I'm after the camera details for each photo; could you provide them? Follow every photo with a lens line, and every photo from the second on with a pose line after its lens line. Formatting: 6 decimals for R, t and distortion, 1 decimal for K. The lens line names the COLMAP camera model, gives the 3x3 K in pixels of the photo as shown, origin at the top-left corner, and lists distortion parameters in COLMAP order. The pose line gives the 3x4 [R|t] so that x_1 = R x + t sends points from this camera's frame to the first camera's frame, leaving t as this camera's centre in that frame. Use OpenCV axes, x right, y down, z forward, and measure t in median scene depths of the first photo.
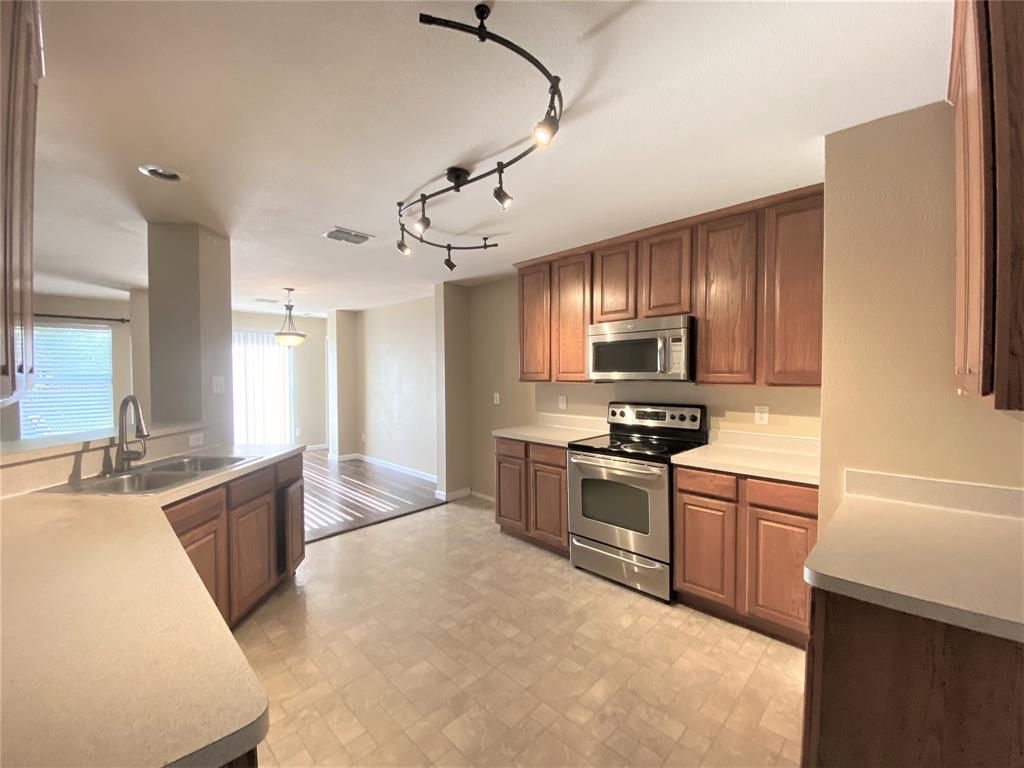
lens RADIAL K [[415.9, 0, 517.8], [0, 415.9, 380.2], [0, 0, 1]] dist [-0.028007, -0.002416]
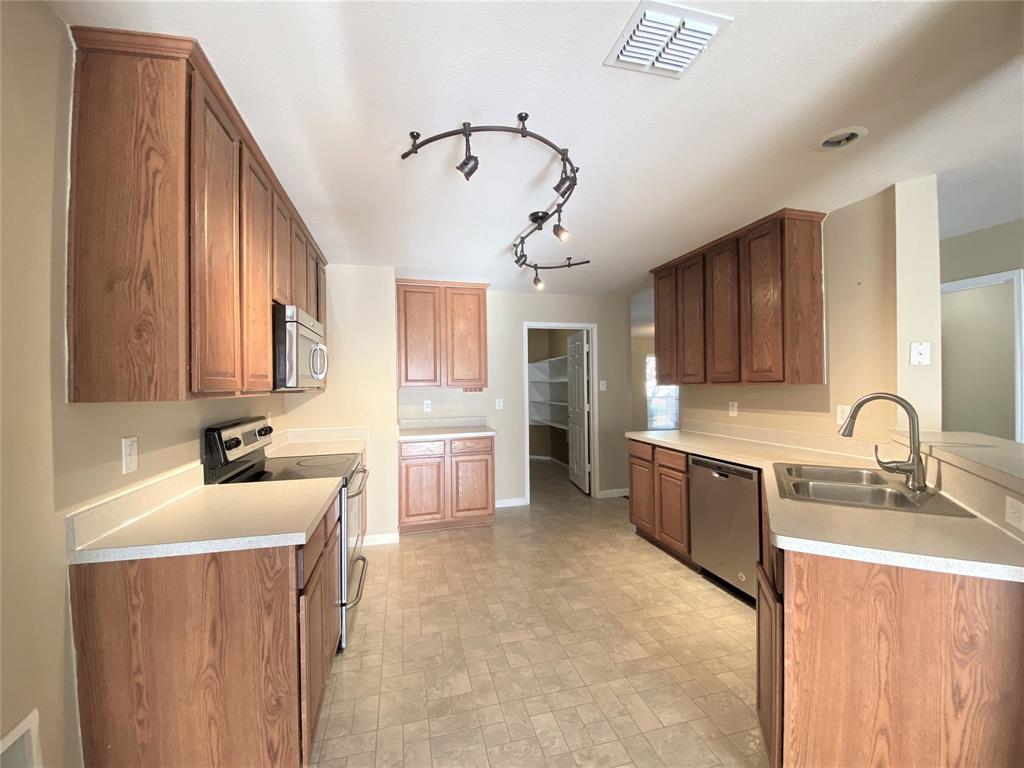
lens RADIAL K [[415.9, 0, 514.8], [0, 415.9, 383.5], [0, 0, 1]] dist [-0.028007, -0.002416]
pose [[-0.858424, 0.011423, 0.512814, -0.661880], [0.023091, 0.999599, 0.016387, -0.015464], [-0.512421, 0.025908, -0.858344, 1.975156]]
